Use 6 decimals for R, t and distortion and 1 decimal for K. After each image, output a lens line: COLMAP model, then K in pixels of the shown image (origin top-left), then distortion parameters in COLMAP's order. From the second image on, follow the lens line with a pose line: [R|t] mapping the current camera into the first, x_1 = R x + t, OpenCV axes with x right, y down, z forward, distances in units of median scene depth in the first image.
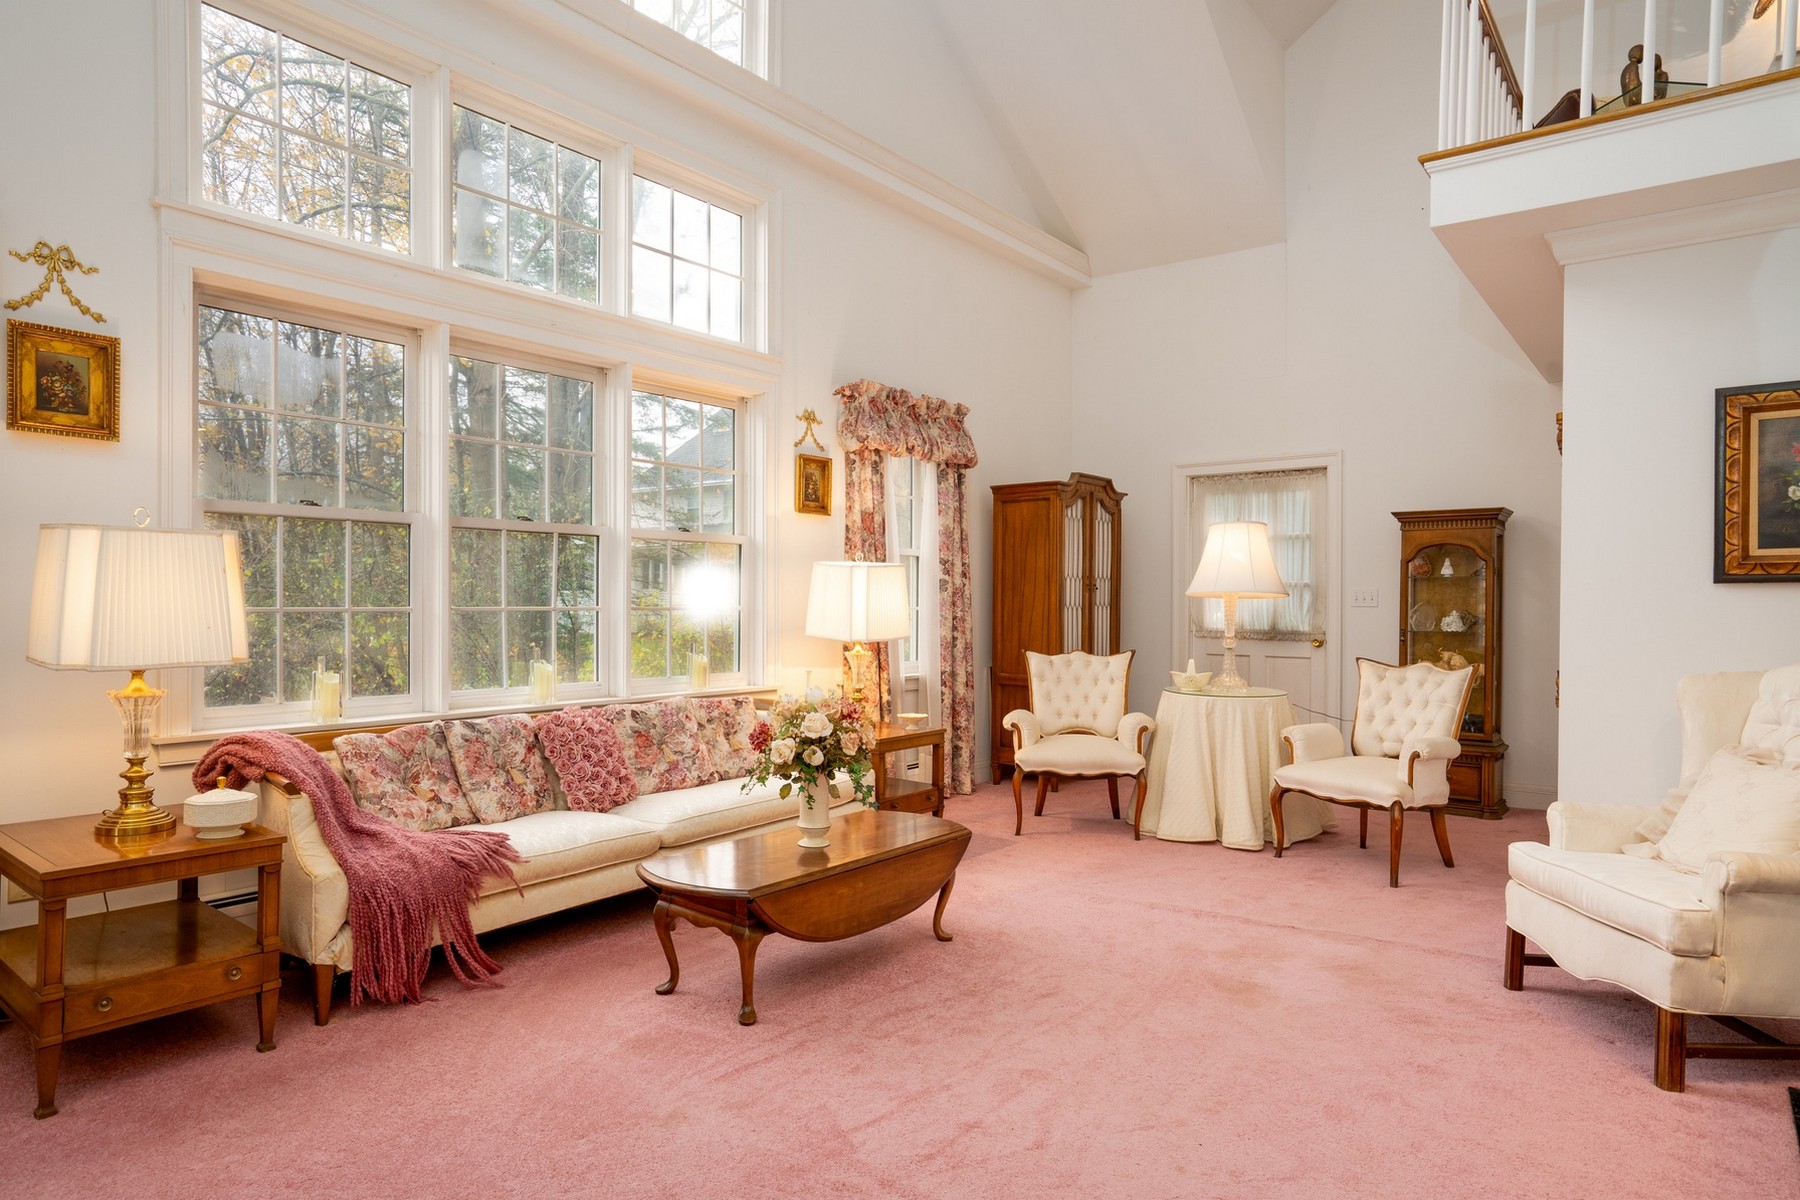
lens RADIAL K [[1050.7, 0, 894.1], [0, 1050.7, 603.5], [0, 0, 1]] dist [0.003591, 0.000661]
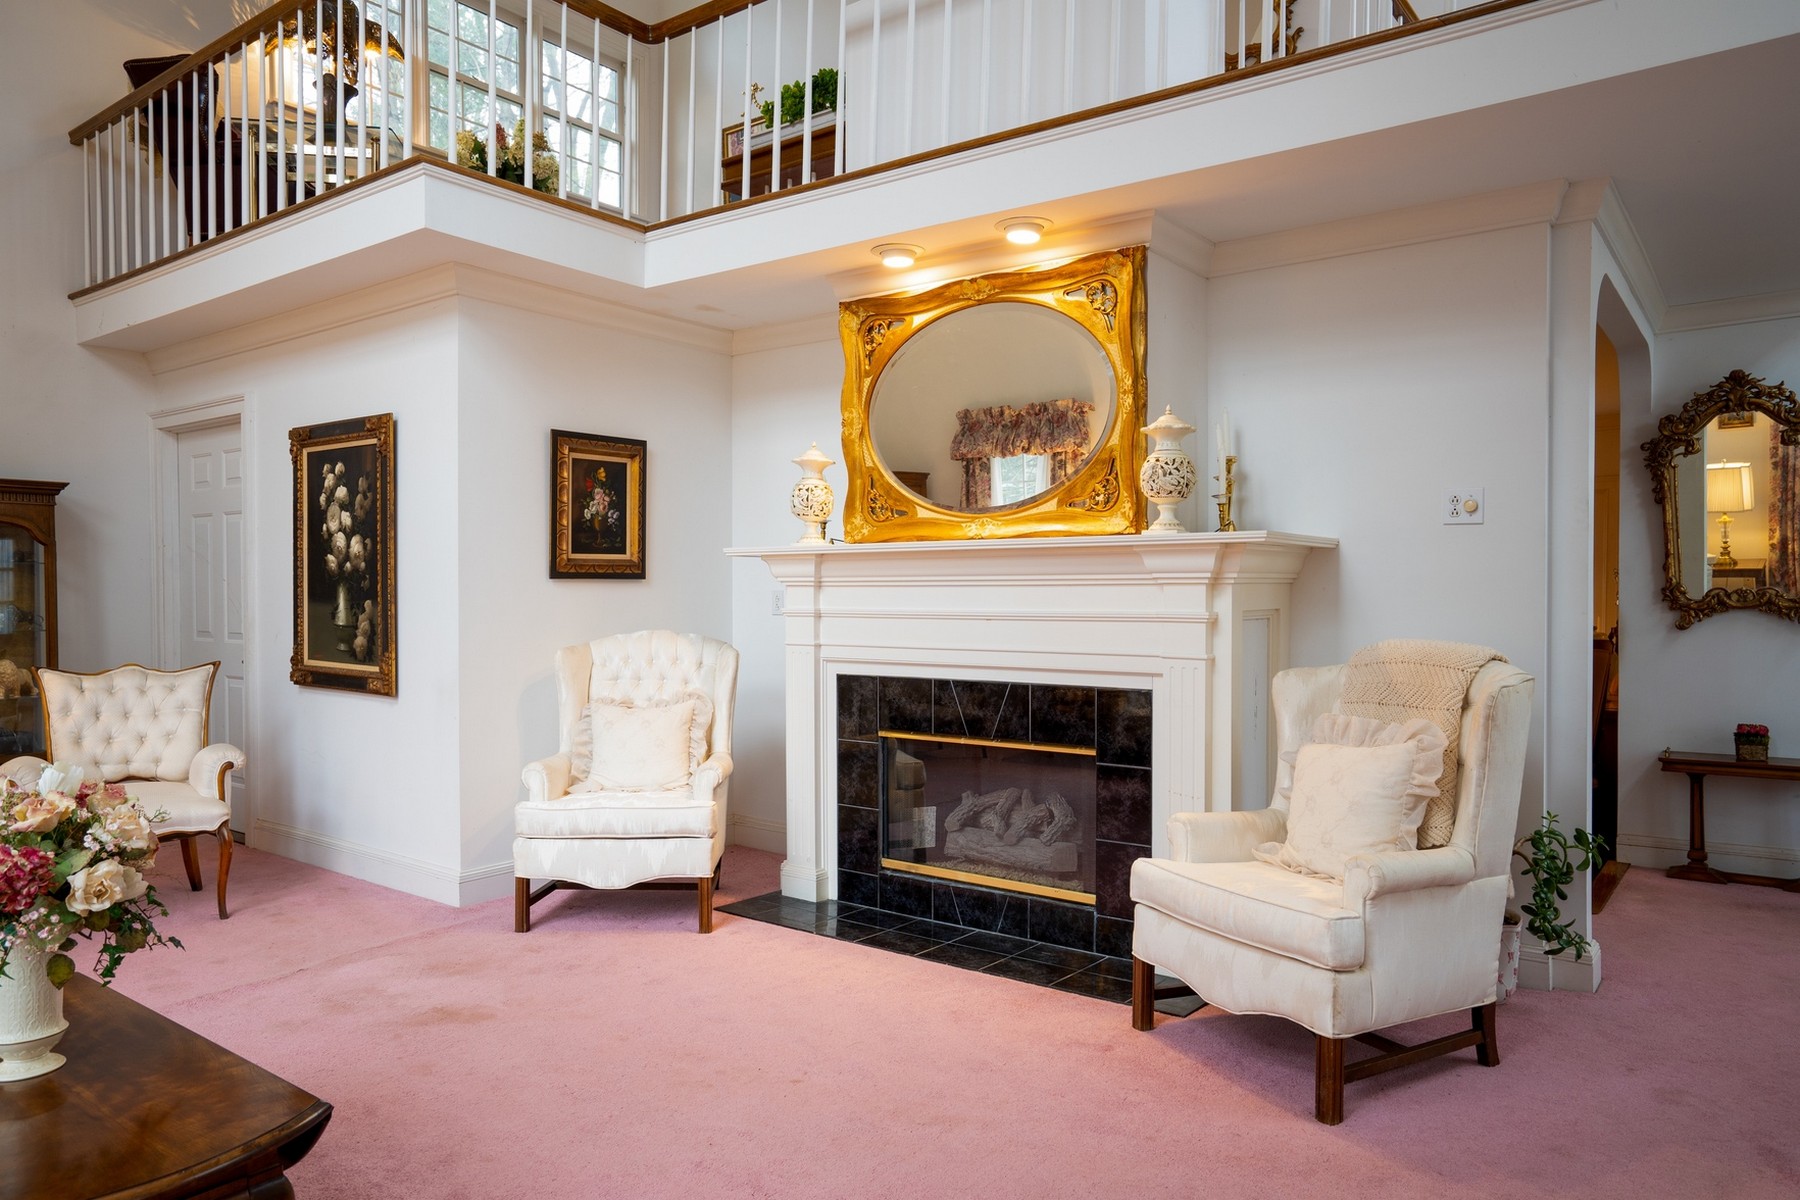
lens RADIAL K [[1173.3, 0, 896.1], [0, 1173.3, 603.8], [0, 0, 1]] dist [-0.004433, -0.000392]
pose [[-0.014792, -0.011588, 0.999823, -0.605804], [0.003813, 0.999925, 0.011645, -0.003201], [-0.999883, 0.003985, -0.014747, 0.538171]]
